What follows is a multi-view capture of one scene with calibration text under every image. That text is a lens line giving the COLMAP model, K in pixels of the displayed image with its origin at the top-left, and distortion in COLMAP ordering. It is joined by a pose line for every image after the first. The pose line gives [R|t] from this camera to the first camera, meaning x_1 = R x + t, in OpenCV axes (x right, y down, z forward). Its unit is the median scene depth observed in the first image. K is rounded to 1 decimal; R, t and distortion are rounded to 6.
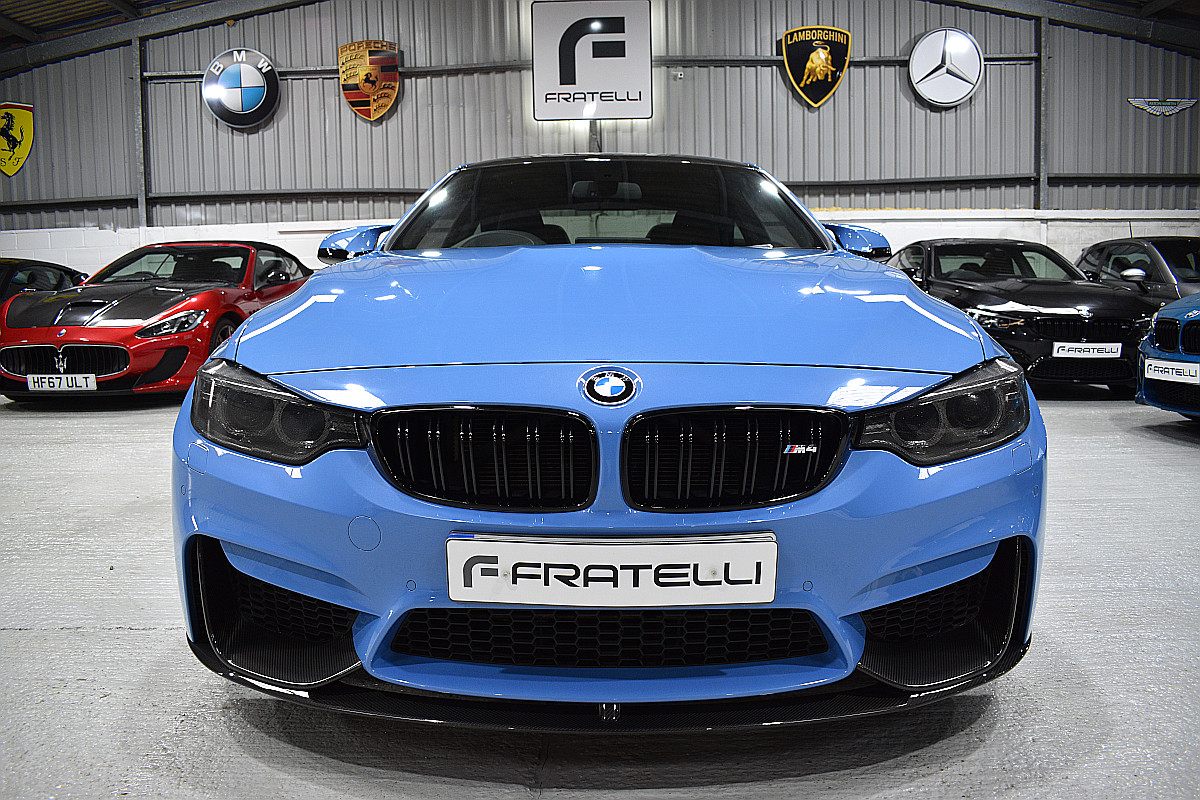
lens RADIAL K [[932.8, 0, 596.8], [0, 932.8, 402.0], [0, 0, 1]] dist [-0.109257, 0.032815]
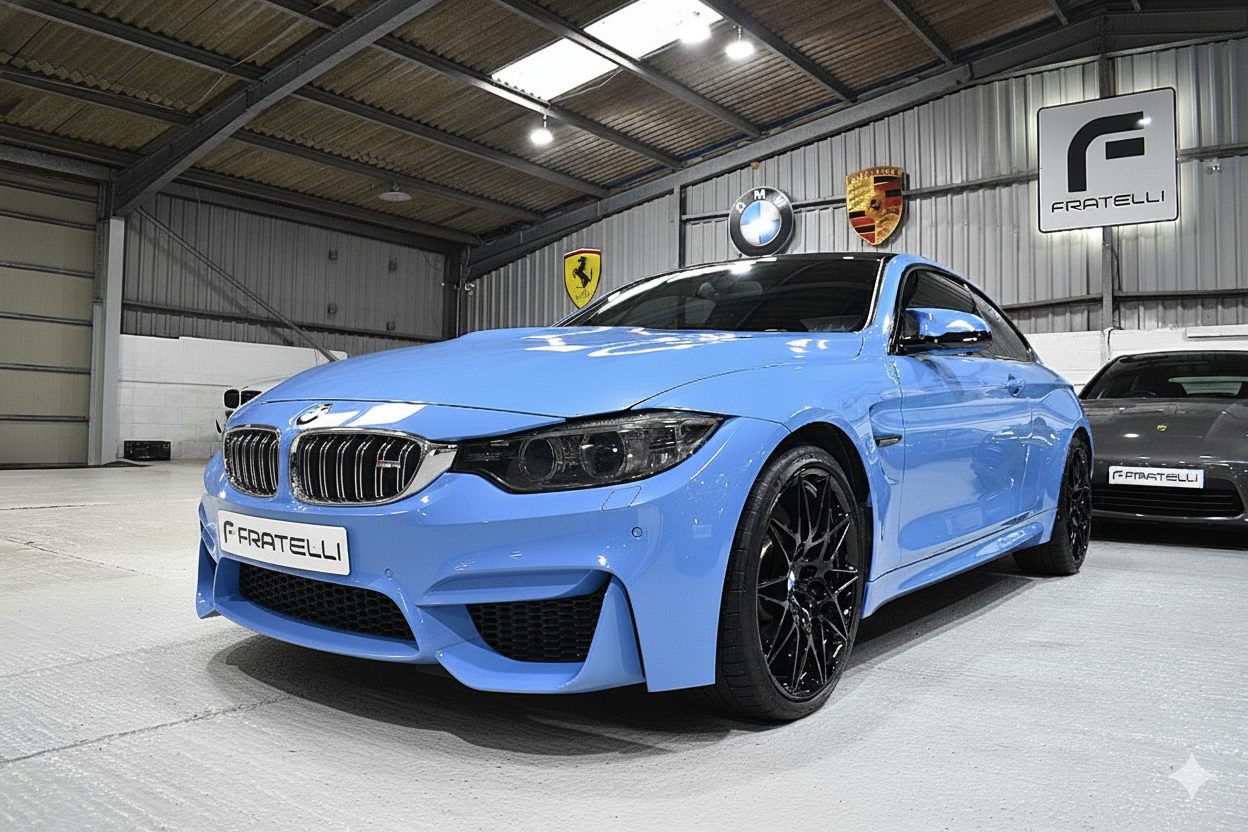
lens RADIAL K [[970.1, 0, 620.6], [0, 970.1, 418.0], [0, 0, 1]] dist [-0.109257, 0.032815]
pose [[0.800205, 0.018408, -0.599443, 0.170109], [-0.093205, 0.991201, -0.093982, 0.010478], [0.592439, 0.131076, 0.794880, 0.012514]]
